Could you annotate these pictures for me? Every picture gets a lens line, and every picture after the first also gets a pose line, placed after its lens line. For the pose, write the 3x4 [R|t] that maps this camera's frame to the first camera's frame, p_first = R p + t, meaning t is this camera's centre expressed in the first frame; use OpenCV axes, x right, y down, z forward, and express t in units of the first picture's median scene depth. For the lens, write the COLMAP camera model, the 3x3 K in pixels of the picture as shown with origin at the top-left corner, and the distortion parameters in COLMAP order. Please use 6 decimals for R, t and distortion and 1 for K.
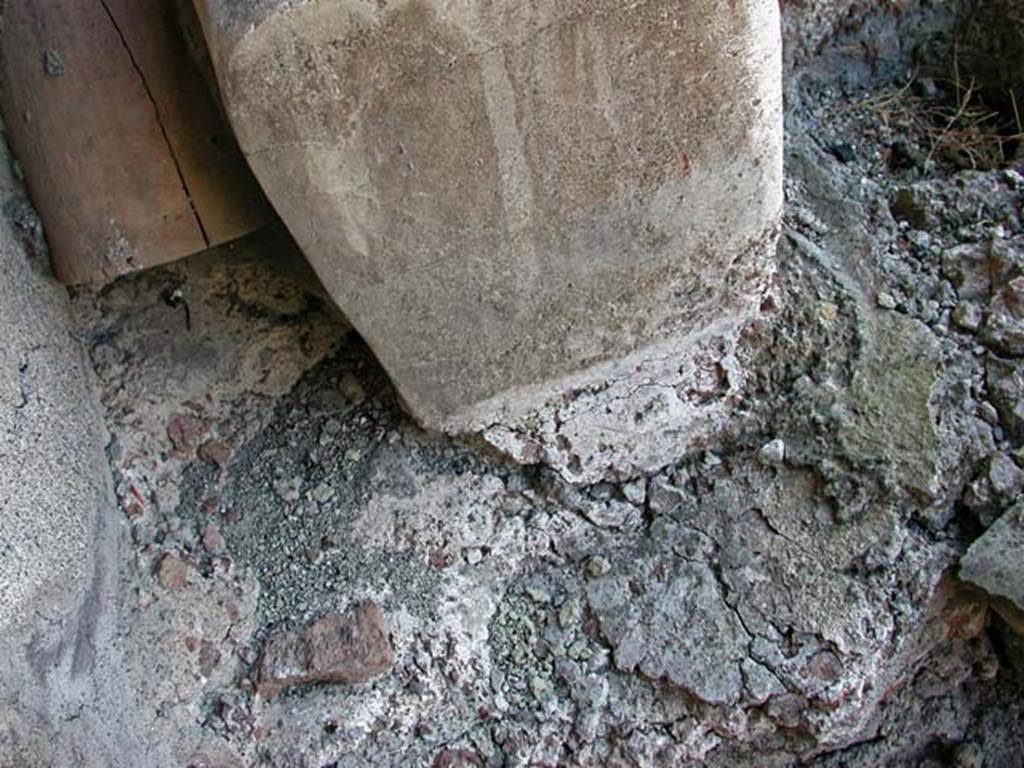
lens RADIAL K [[1185.2, 0, 512.0], [0, 1185.2, 384.0], [0, 0, 1]] dist [-0.167355, 0.077885]
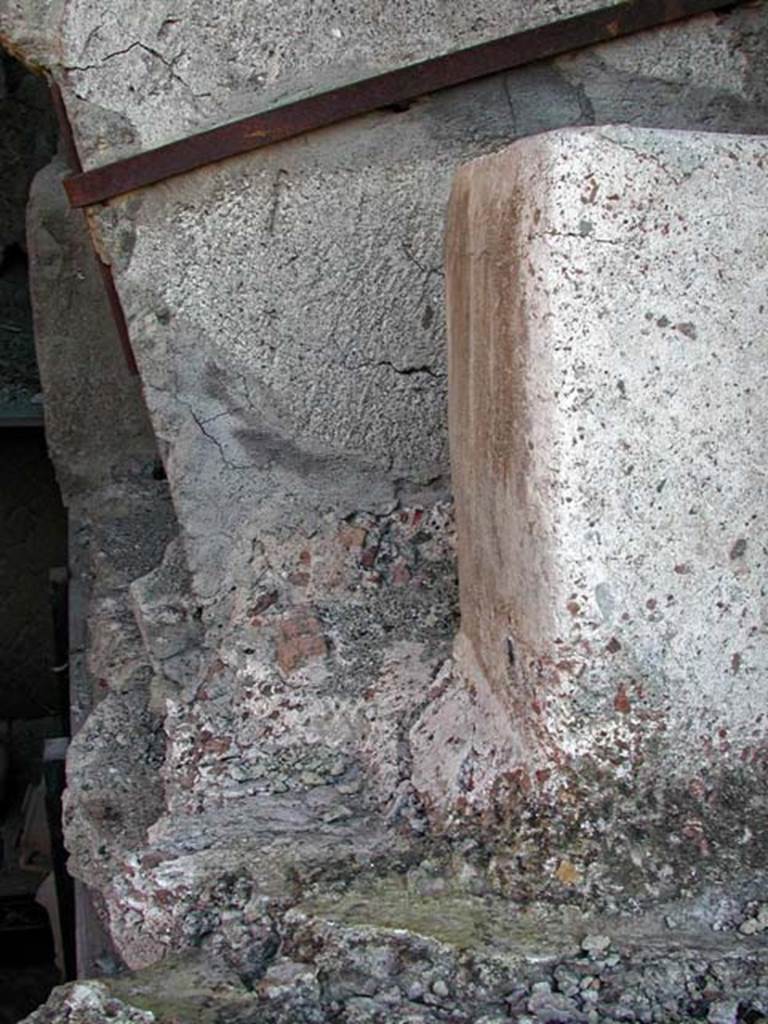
lens RADIAL K [[1185.2, 0, 384.0], [0, 1185.2, 512.0], [0, 0, 1]] dist [-0.167355, 0.077885]
pose [[-0.130310, 0.453052, -0.881909, 0.920749], [-0.785849, 0.495158, 0.370487, -0.397873], [0.604534, 0.741325, 0.291506, 0.560669]]
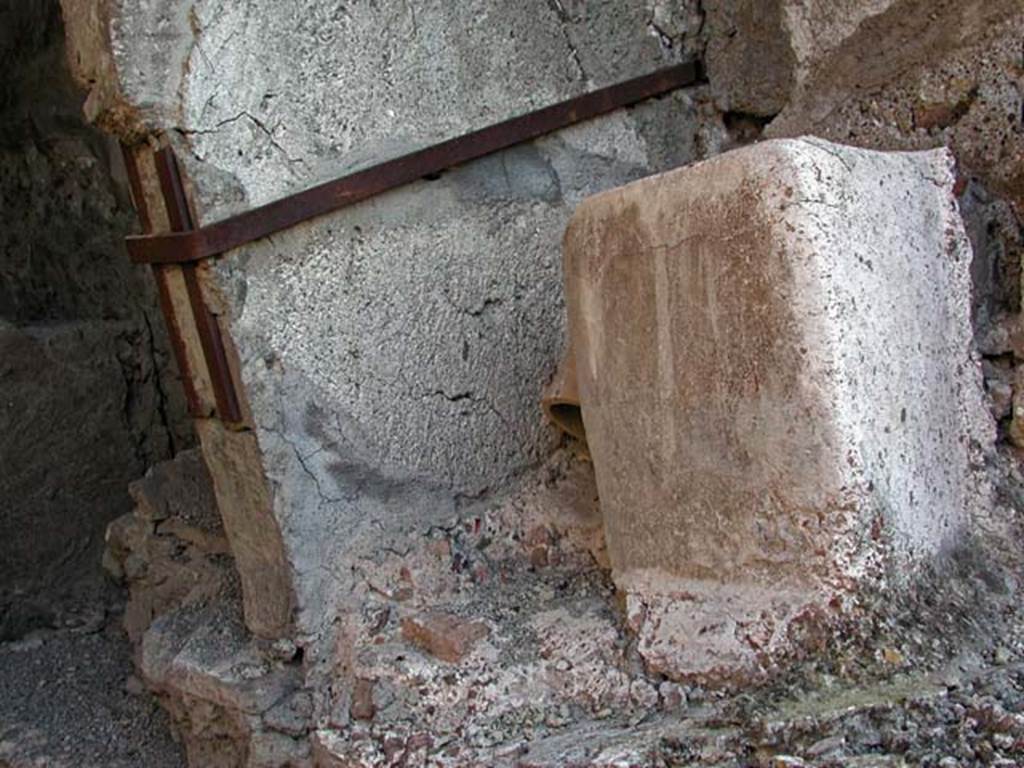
lens RADIAL K [[1185.2, 0, 512.0], [0, 1185.2, 384.0], [0, 0, 1]] dist [-0.167355, 0.077885]
pose [[0.413789, 0.196526, -0.888907, 1.070171], [-0.737173, 0.645274, -0.200494, 0.256570], [0.534186, 0.738240, 0.411881, 0.229946]]
